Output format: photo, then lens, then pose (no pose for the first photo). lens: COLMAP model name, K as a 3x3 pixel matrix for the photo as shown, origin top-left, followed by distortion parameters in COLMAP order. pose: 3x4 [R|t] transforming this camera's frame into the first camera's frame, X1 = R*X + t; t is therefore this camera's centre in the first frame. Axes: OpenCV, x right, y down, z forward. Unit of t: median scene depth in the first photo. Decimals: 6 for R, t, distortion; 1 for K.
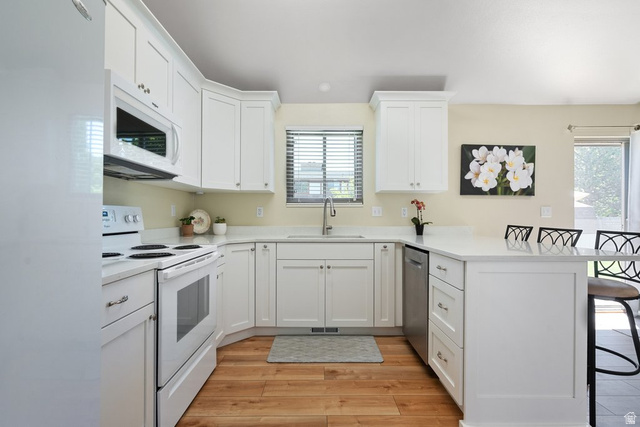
lens RADIAL K [[292.8, 0, 318.9], [0, 292.8, 210.0], [0, 0, 1]] dist [-0.002157, 0.000360]
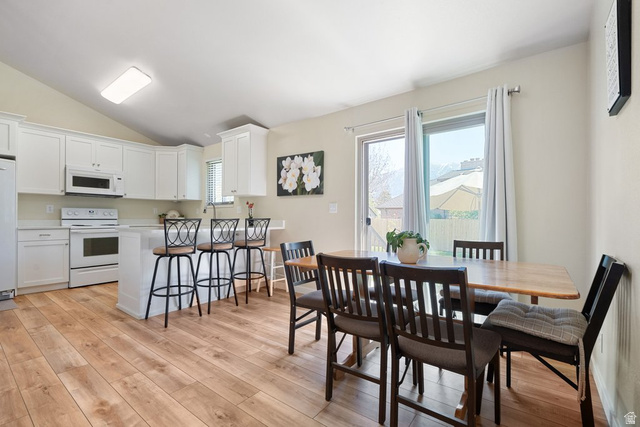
lens RADIAL K [[292.8, 0, 314.8], [0, 292.8, 217.5], [0, 0, 1]] dist [-0.002157, 0.000360]
pose [[0.790525, -0.003422, -0.612420, 1.424933], [0.009747, 0.999928, 0.006994, 0.035910], [0.612352, -0.011498, 0.790502, 0.067213]]
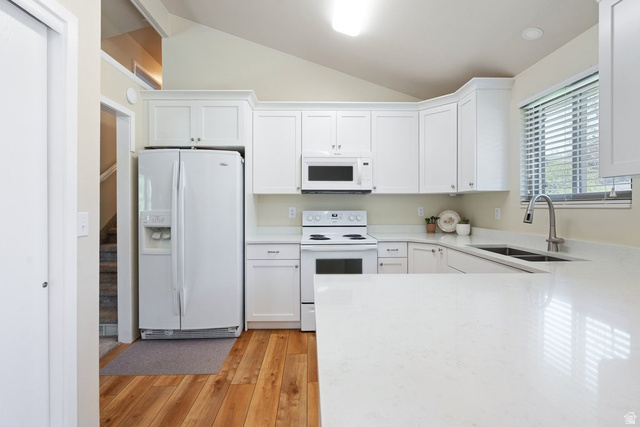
lens RADIAL K [[292.8, 0, 318.3], [0, 292.8, 209.7], [0, 0, 1]] dist [-0.002157, 0.000360]
pose [[0.051021, 0.006947, -0.998673, 0.655697], [0.022090, 0.999723, 0.008083, -0.024233], [0.998453, -0.022473, 0.050853, 0.436950]]
